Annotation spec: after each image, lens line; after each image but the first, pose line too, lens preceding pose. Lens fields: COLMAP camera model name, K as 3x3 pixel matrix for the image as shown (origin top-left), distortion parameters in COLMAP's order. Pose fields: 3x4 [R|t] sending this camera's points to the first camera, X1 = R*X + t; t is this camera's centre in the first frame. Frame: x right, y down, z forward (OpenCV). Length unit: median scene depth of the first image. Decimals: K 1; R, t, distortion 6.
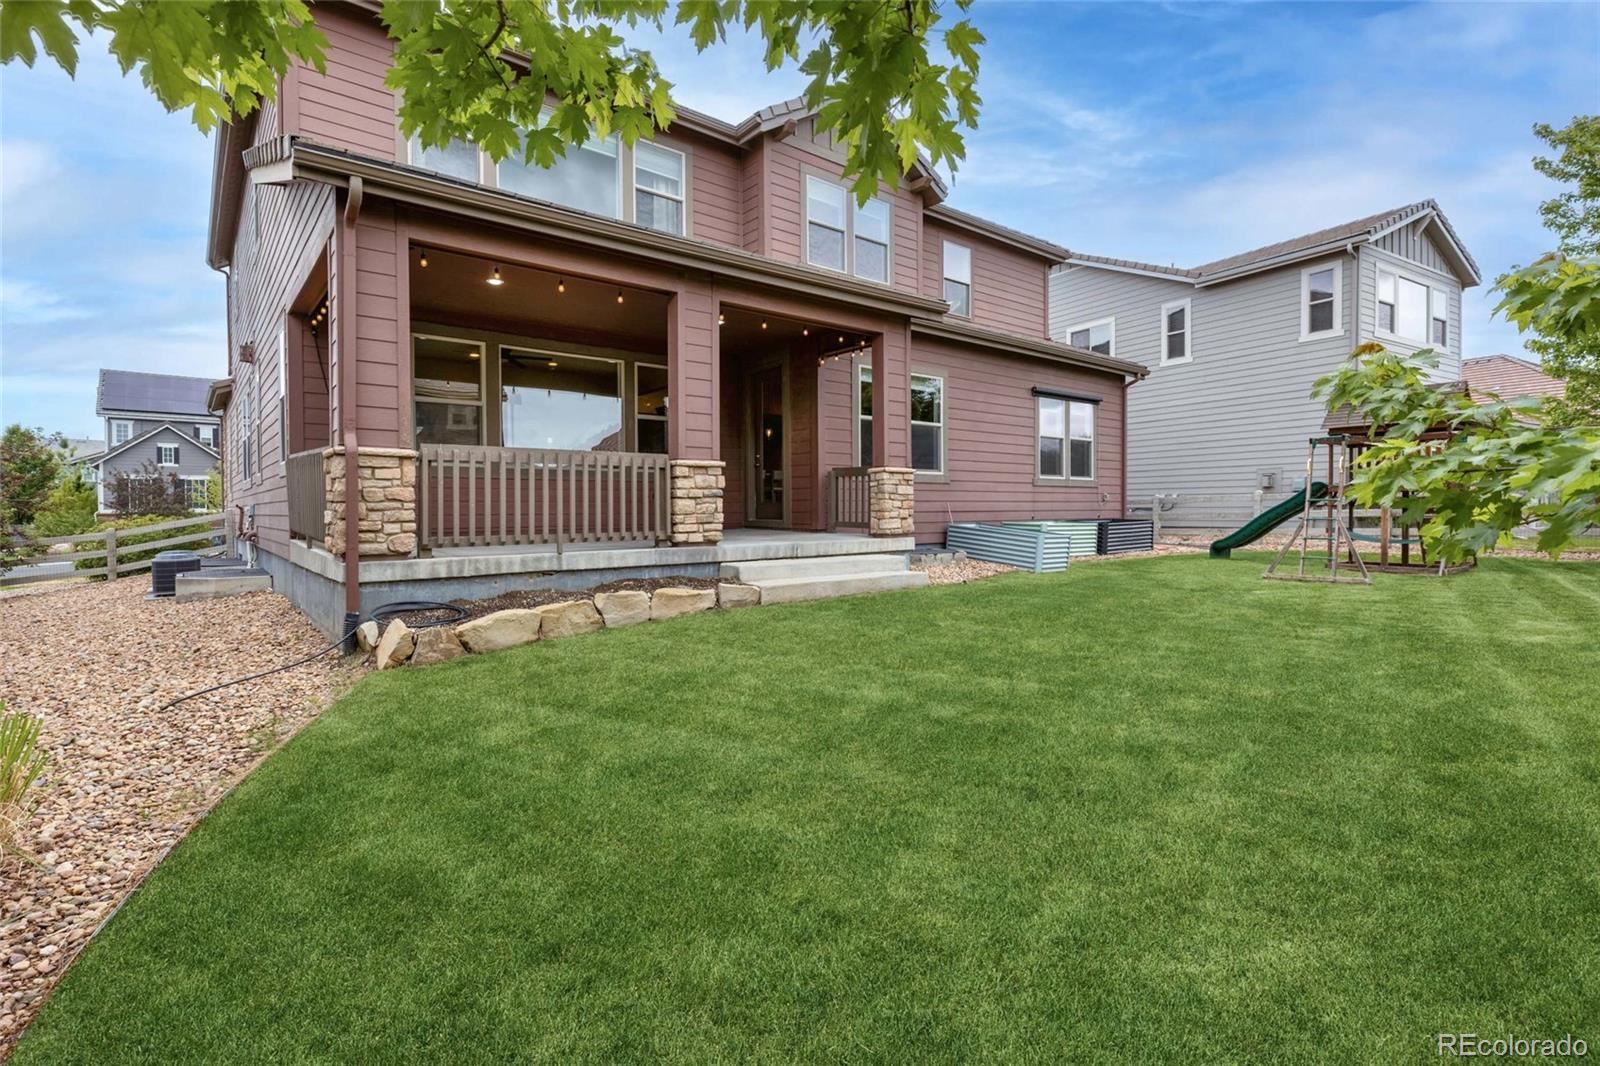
lens RADIAL K [[718.4, 0, 789.1], [0, 718.4, 518.3], [0, 0, 1]] dist [0.002929, 0.000125]
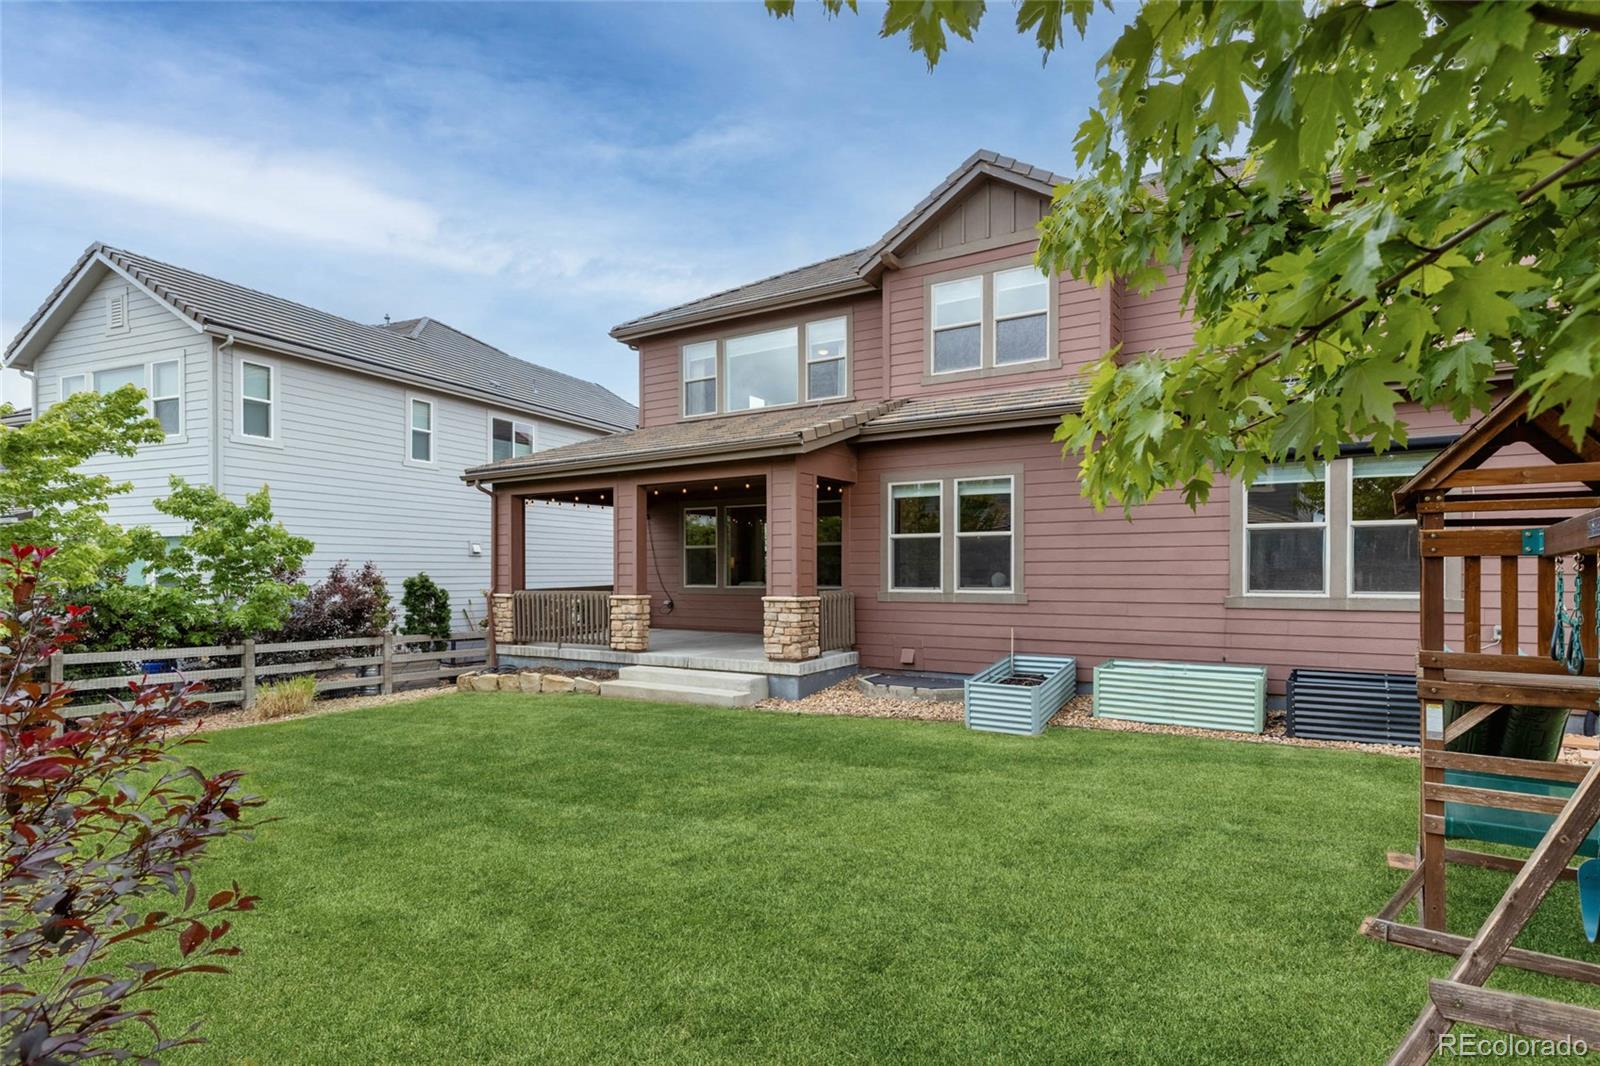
lens RADIAL K [[726.8, 0, 800.0], [0, 726.8, 576.8], [0, 0, 1]] dist [0.001650, 0.000056]
pose [[0.413286, 0.001095, -0.910600, 1.148532], [-0.015993, 0.999854, -0.006056, -0.093990], [0.910461, 0.017066, 0.413244, 0.577376]]
